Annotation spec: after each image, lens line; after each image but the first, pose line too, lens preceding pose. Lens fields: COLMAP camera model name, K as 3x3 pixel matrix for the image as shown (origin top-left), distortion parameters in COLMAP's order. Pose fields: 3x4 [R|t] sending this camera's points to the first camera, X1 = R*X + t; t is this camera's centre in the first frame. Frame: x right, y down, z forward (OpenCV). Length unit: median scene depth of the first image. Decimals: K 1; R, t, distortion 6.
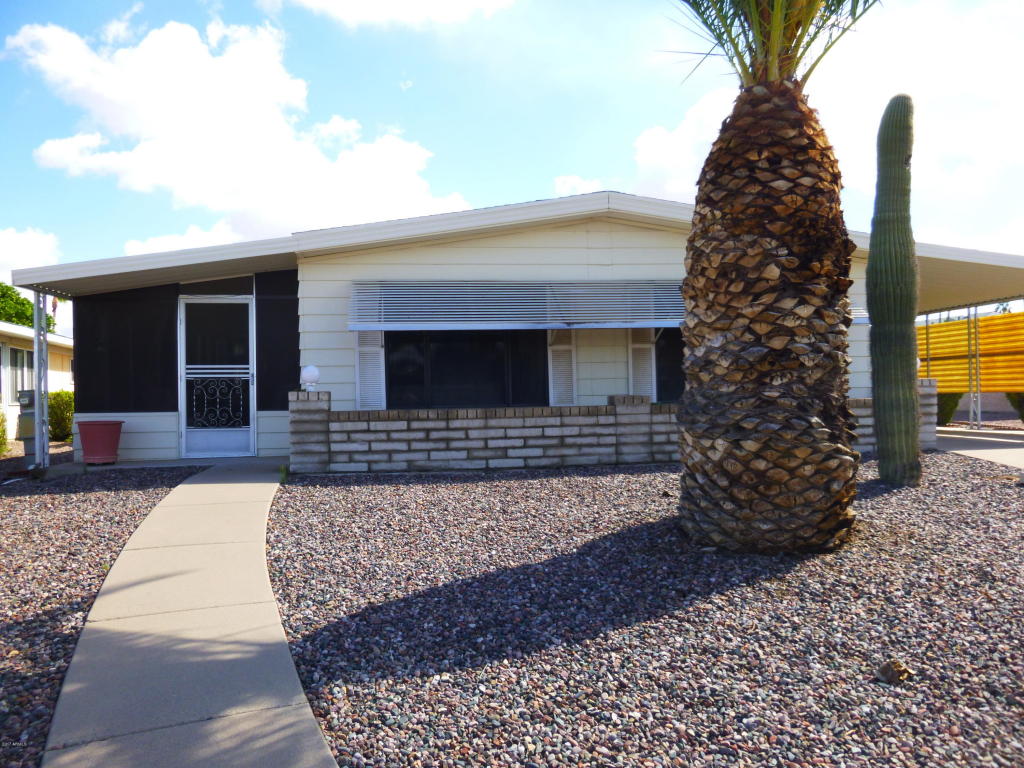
lens RADIAL K [[766.1, 0, 519.7], [0, 766.1, 389.2], [0, 0, 1]] dist [-0.021991, 0.006450]
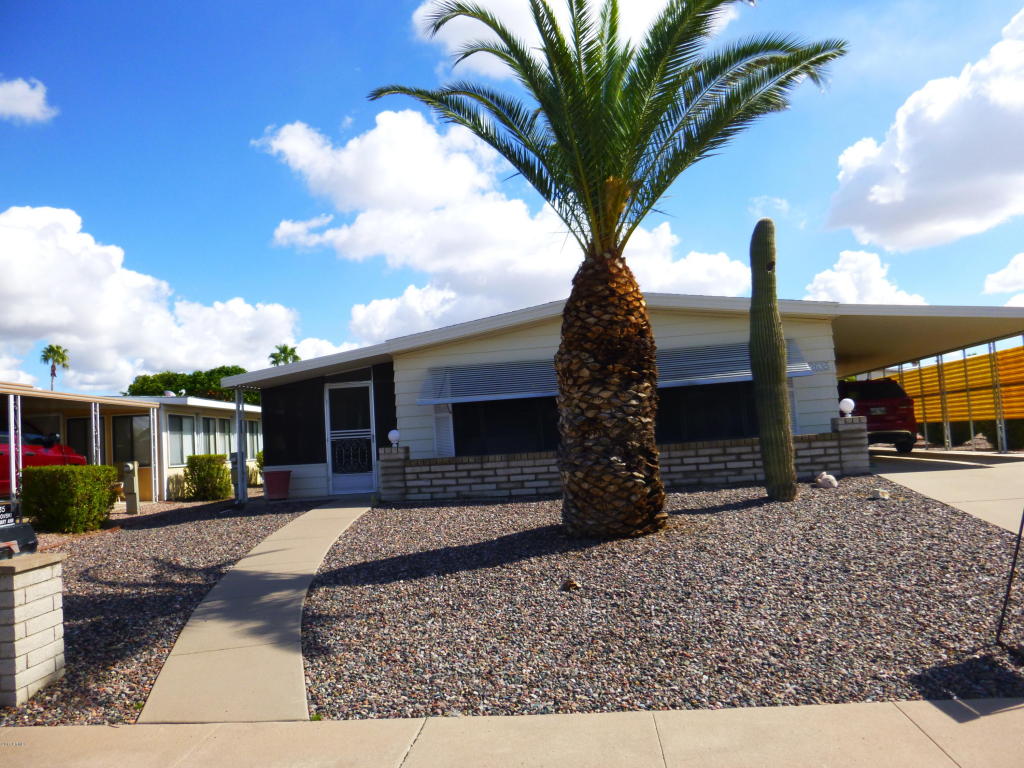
lens RADIAL K [[766.1, 0, 519.7], [0, 766.1, 389.2], [0, 0, 1]] dist [-0.021991, 0.006450]
pose [[0.963913, -0.058480, -0.259715, 0.366822], [0.045538, 0.997415, -0.055577, -0.015989], [0.262294, 0.041745, 0.964085, -0.401730]]
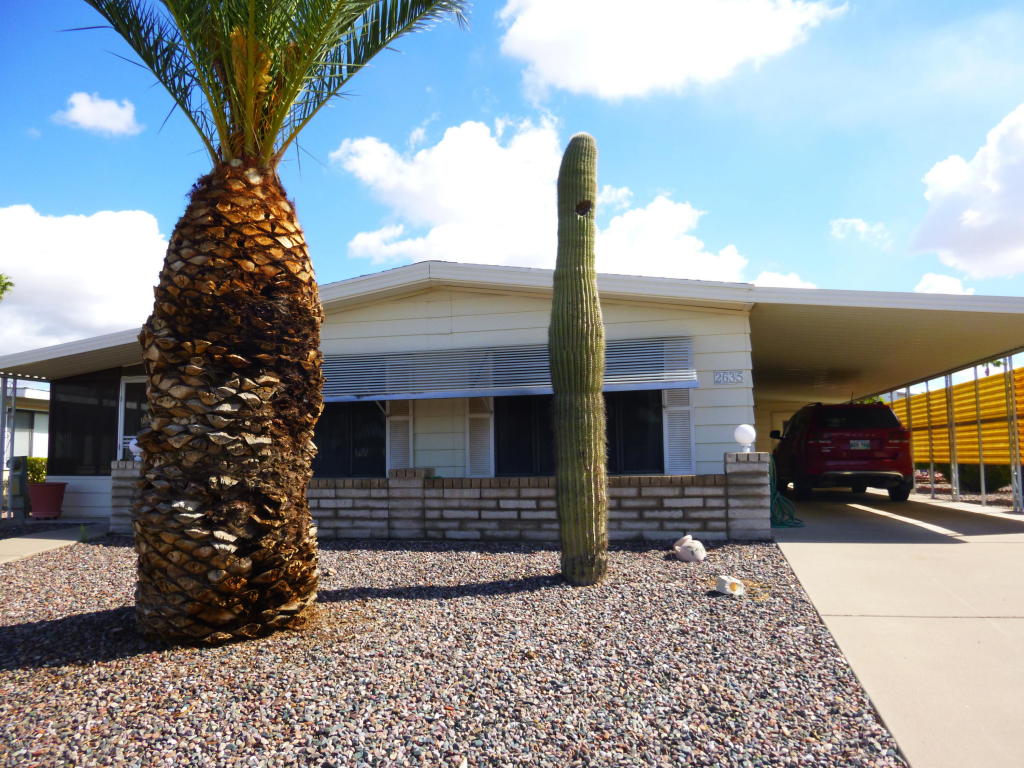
lens RADIAL K [[767.3, 0, 512.0], [0, 767.3, 384.0], [0, 0, 1]] dist [-0.050078, -0.000306]
pose [[0.935367, -0.025714, -0.352742, 0.647421], [-0.004156, 0.996486, -0.083662, -0.018892], [0.353653, 0.079721, 0.931973, 0.141008]]
